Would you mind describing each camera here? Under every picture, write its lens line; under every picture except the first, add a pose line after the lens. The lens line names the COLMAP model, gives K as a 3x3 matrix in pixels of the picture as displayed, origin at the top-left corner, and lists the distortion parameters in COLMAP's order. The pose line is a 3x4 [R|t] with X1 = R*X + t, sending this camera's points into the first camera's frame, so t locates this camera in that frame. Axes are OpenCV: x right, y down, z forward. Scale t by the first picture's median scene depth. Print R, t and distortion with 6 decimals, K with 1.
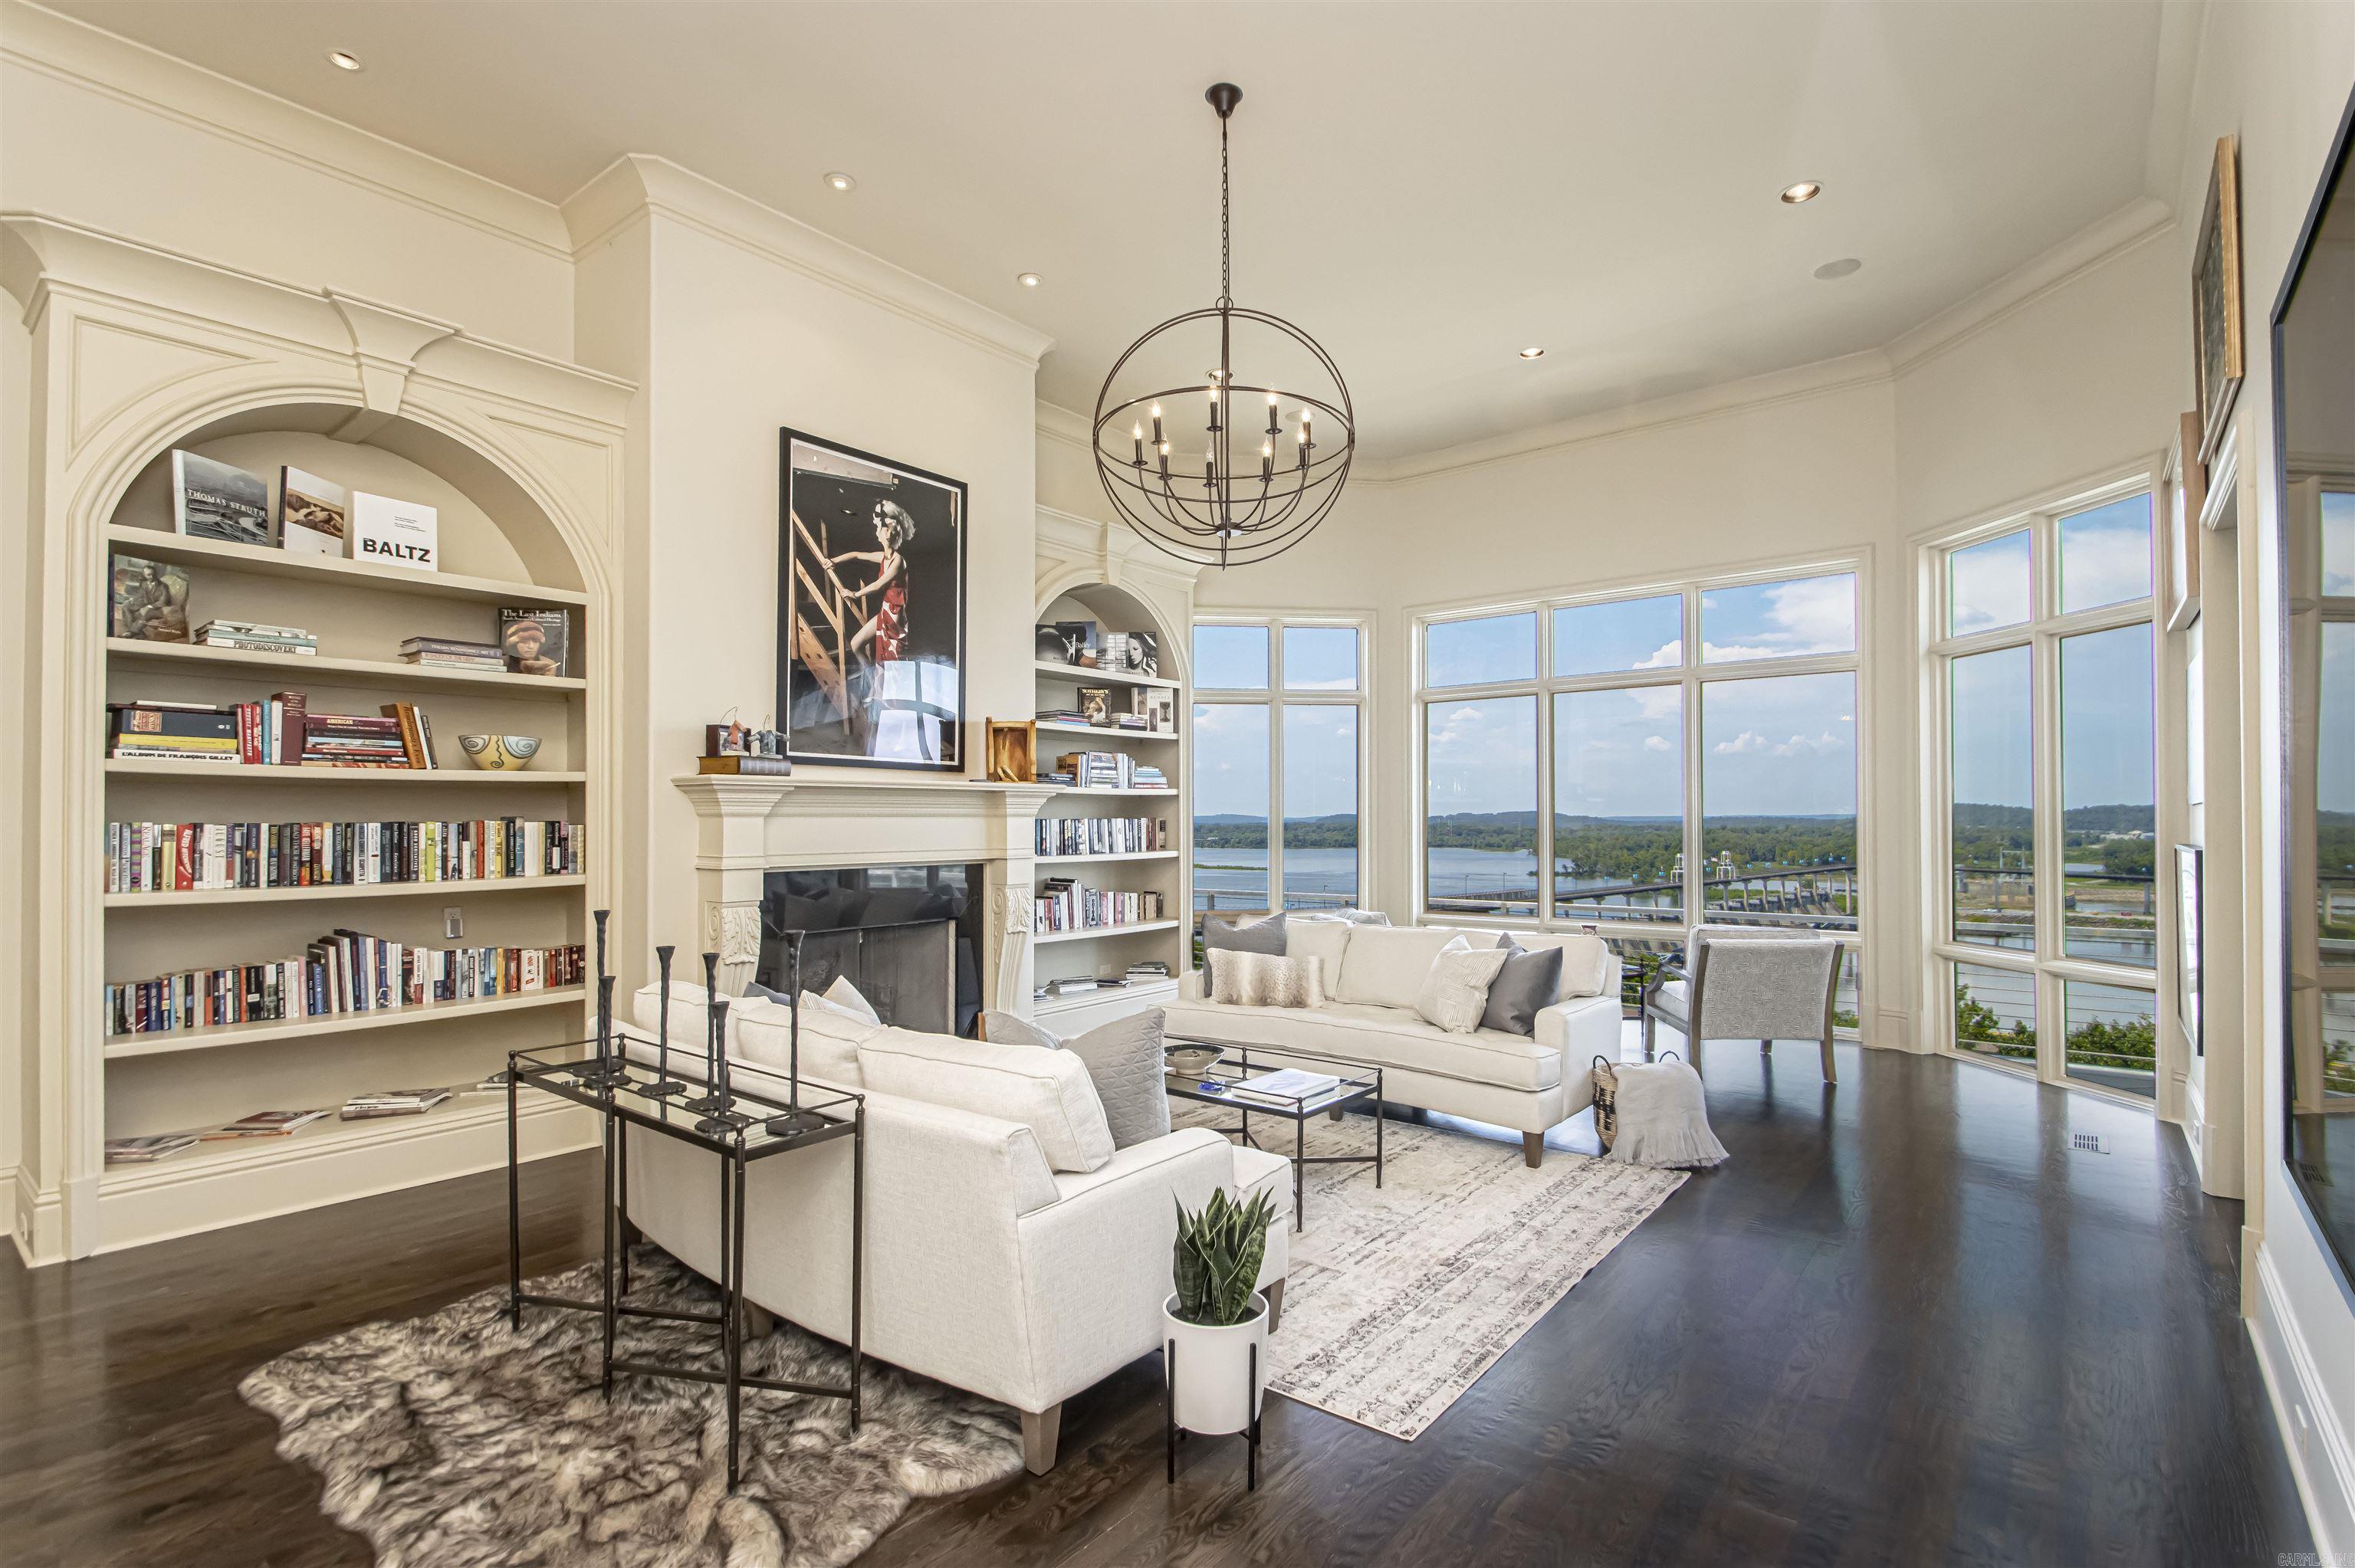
lens RADIAL K [[1117.4, 0, 1182.0], [0, 1117.4, 825.9], [0, 0, 1]] dist [0.009077, -0.004780]
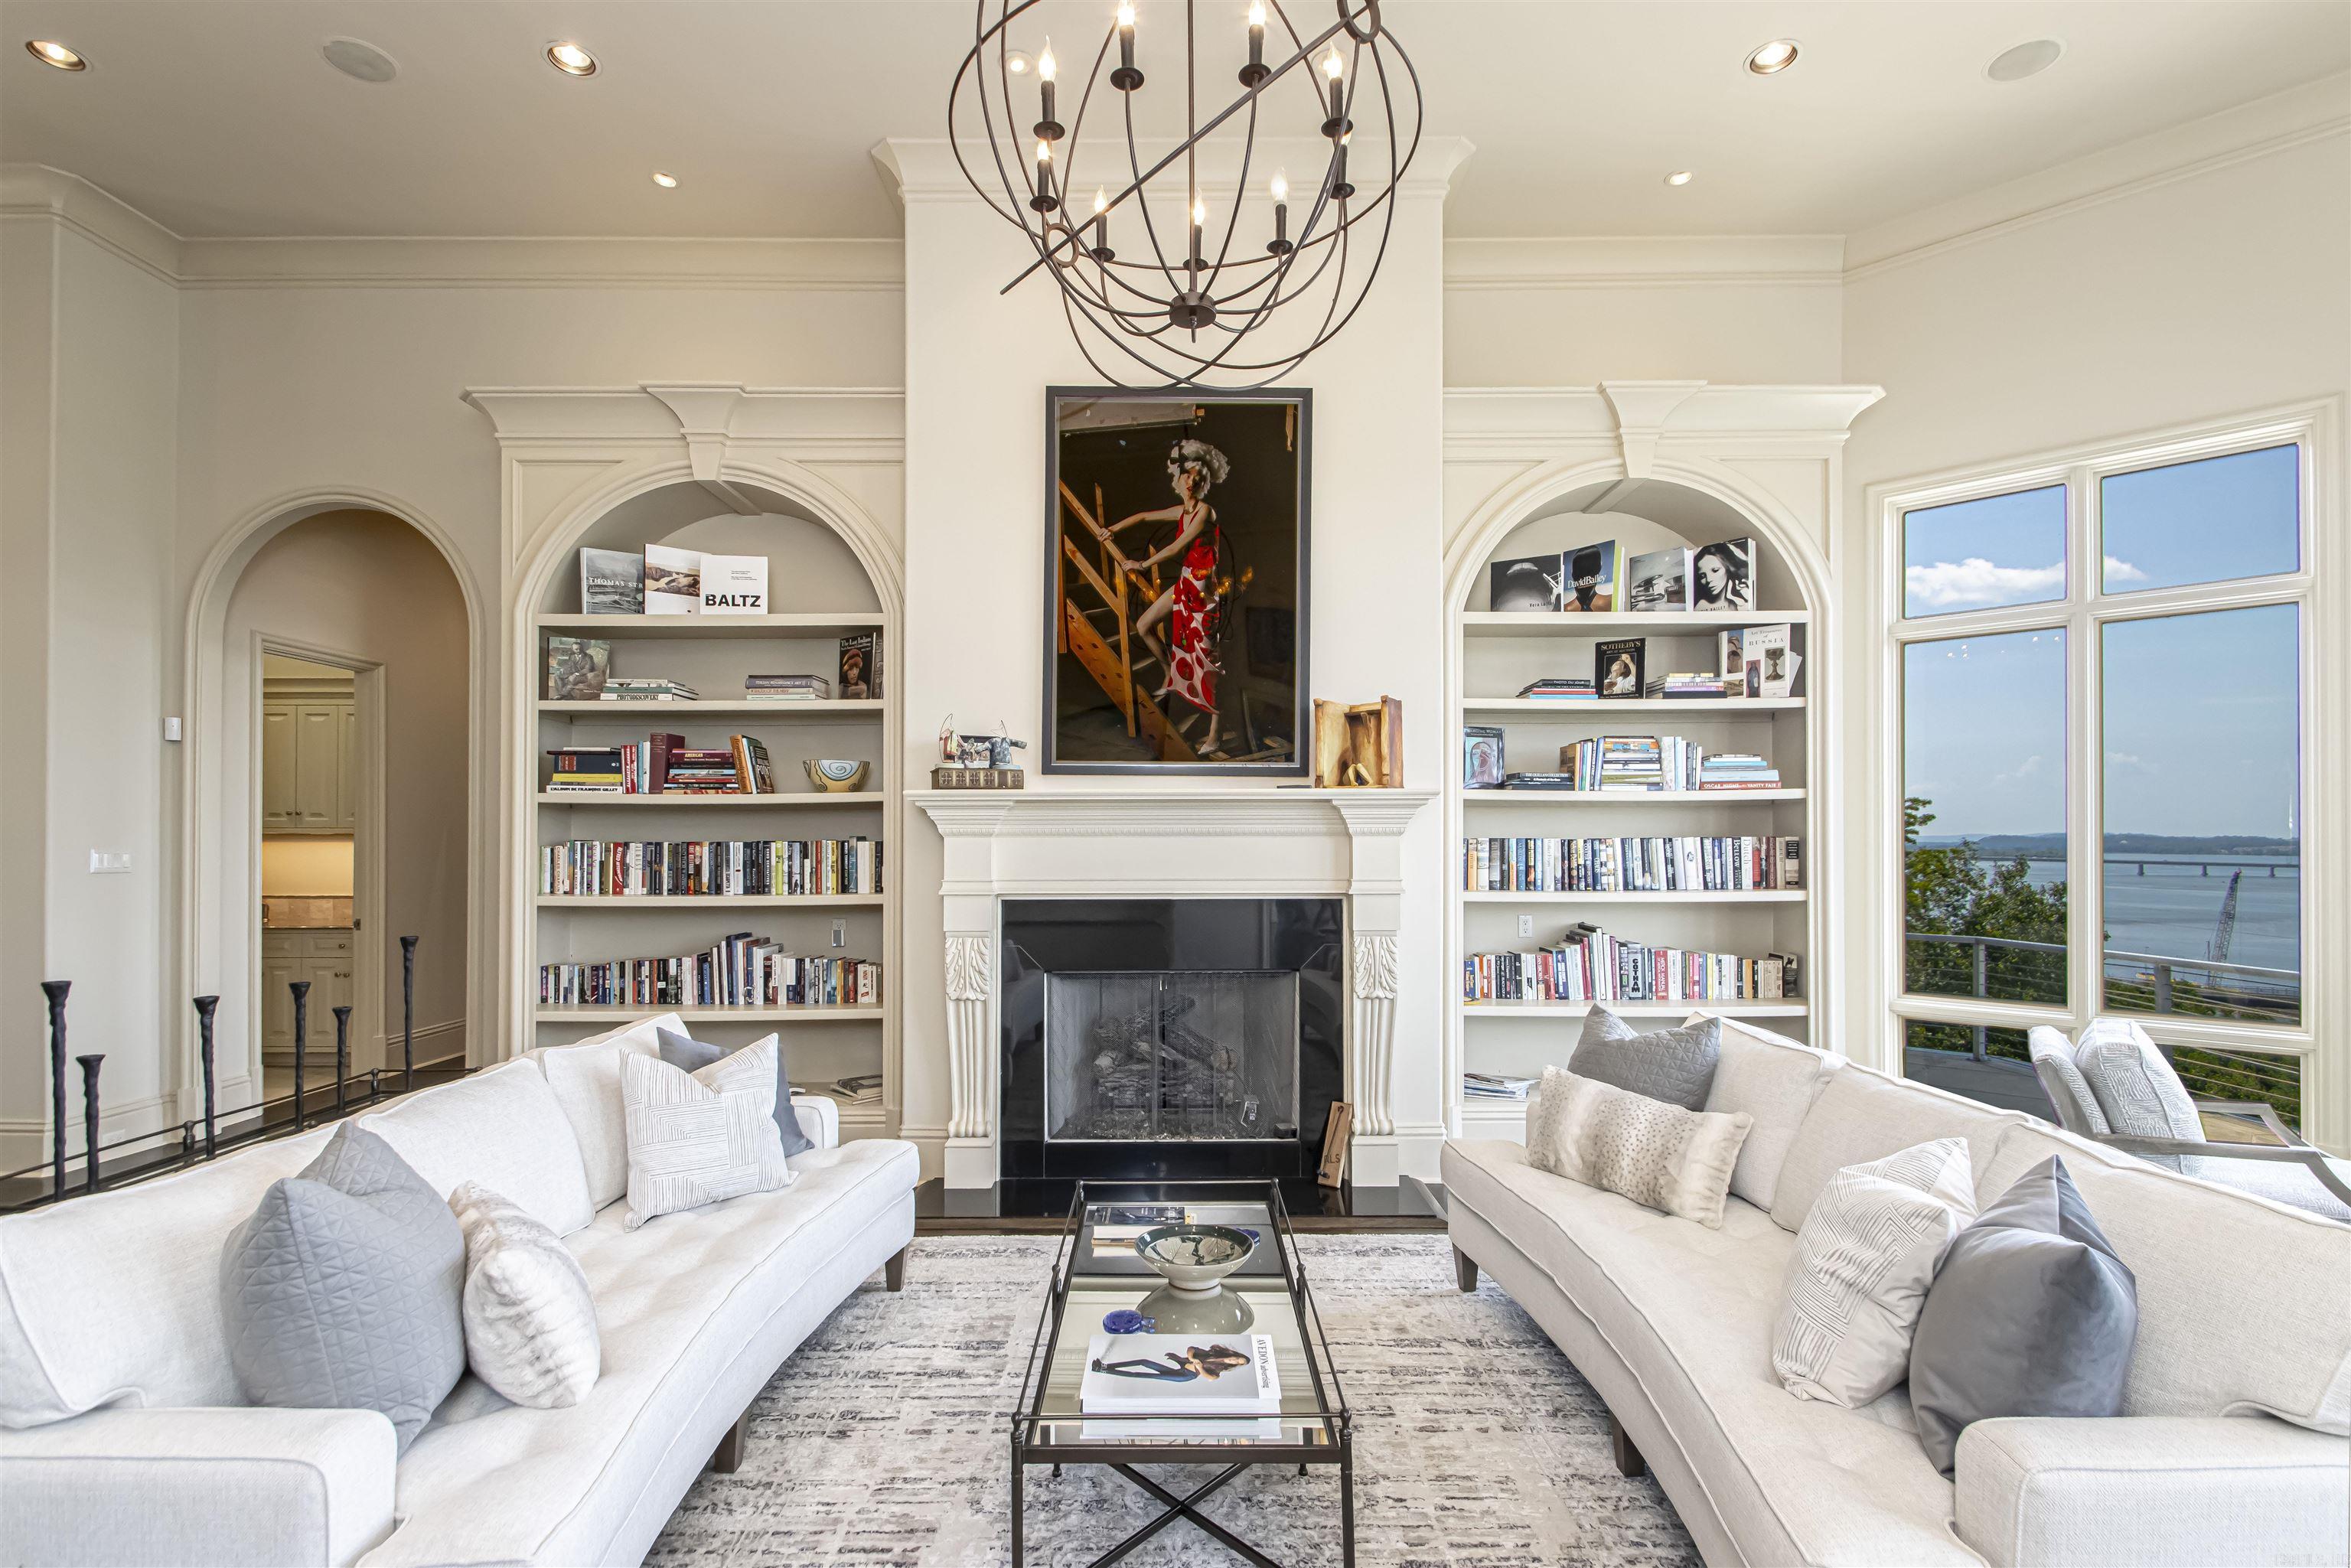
lens RADIAL K [[1115.7, 0, 1151.6], [0, 1115.7, 837.2], [0, 0, 1]] dist [0.009077, -0.004780]
pose [[0.633340, 0.001177, -0.773873, 0.359107], [-0.004182, 0.999989, -0.001902, -0.006036], [0.773863, 0.004441, 0.633338, 0.507147]]
